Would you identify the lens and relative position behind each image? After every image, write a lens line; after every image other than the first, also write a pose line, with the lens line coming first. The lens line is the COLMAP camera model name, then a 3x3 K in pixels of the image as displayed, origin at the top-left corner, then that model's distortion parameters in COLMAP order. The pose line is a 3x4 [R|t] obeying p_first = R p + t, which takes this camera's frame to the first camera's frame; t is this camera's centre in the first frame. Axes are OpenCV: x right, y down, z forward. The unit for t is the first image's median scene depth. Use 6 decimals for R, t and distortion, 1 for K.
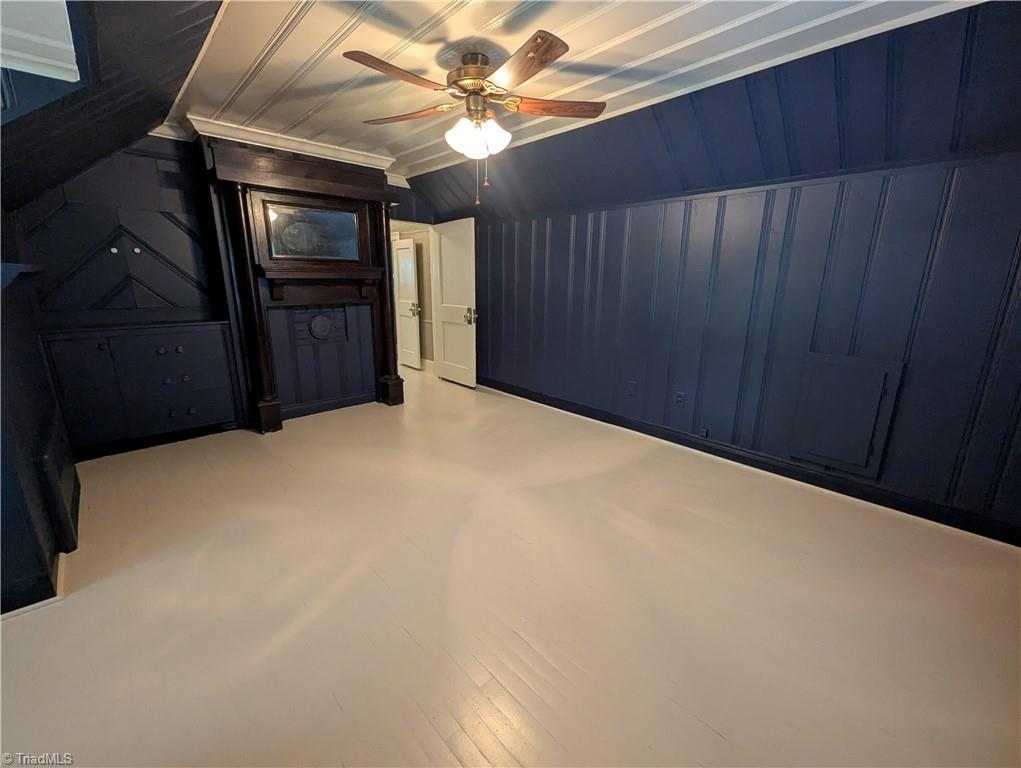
lens RADIAL K [[431.3, 0, 514.2], [0, 431.3, 383.8], [0, 0, 1]] dist [0.000063, -0.001831]
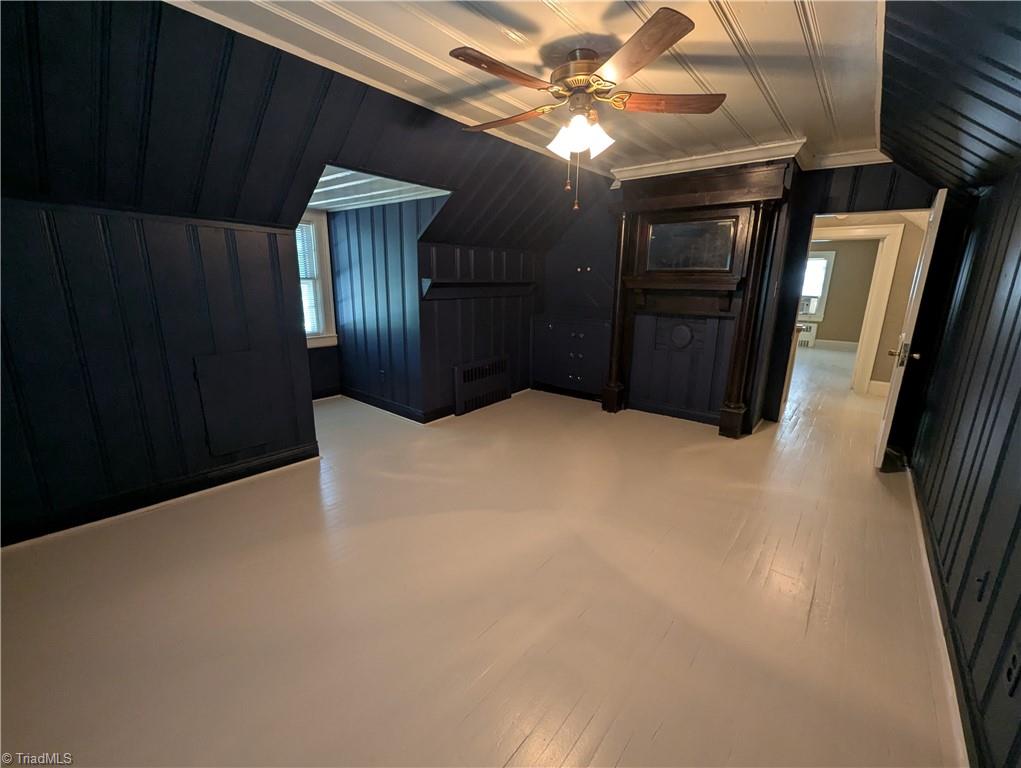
lens RADIAL K [[431.3, 0, 518.9], [0, 431.3, 389.1], [0, 0, 1]] dist [0.000063, -0.001831]
pose [[0.129999, 0.233288, -0.963679, 0.566363], [-0.248328, 0.948611, 0.196141, -0.125876], [0.959913, 0.213811, 0.181250, 0.501775]]
